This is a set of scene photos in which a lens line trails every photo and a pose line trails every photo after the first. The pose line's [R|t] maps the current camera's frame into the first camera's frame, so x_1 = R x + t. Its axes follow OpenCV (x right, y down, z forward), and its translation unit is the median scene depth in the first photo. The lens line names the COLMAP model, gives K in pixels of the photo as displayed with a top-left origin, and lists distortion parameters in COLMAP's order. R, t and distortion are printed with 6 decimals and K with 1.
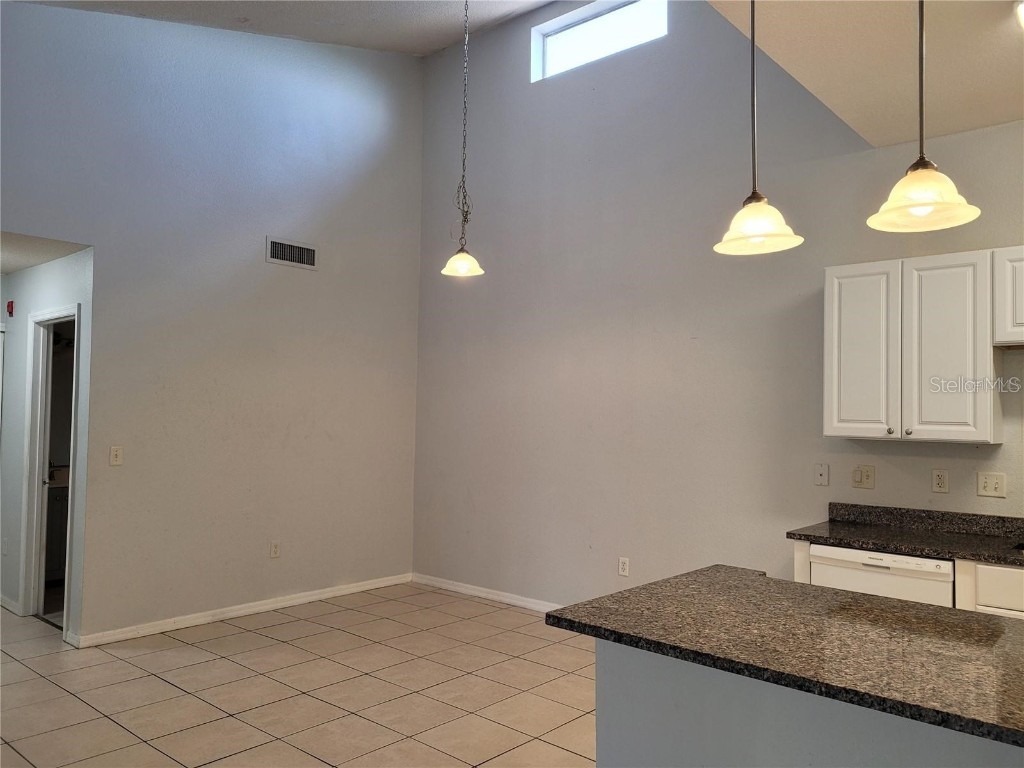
lens RADIAL K [[769.7, 0, 510.2], [0, 769.7, 387.3], [0, 0, 1]] dist [0.052816, -0.036497]
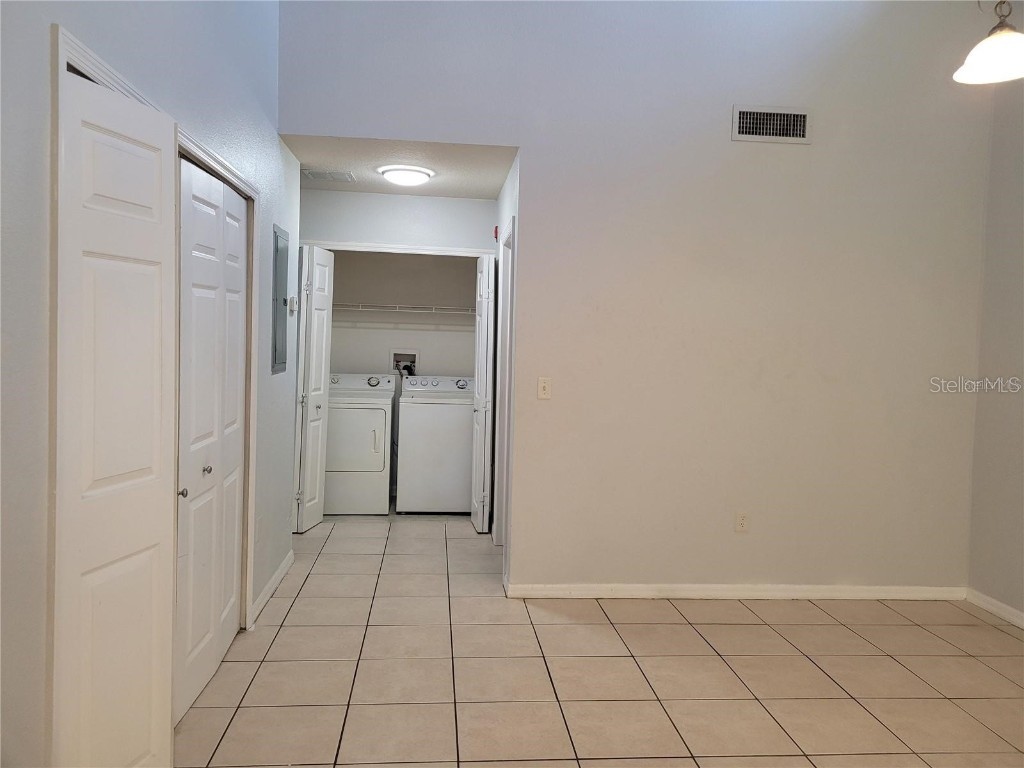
lens RADIAL K [[769.7, 0, 514.2], [0, 769.7, 363.8], [0, 0, 1]] dist [0.052816, -0.036497]
pose [[0.727575, 0.027265, -0.685486, 0.055667], [0.007398, 0.998840, 0.047582, 0.017705], [0.685988, -0.039691, 0.726529, 0.320142]]
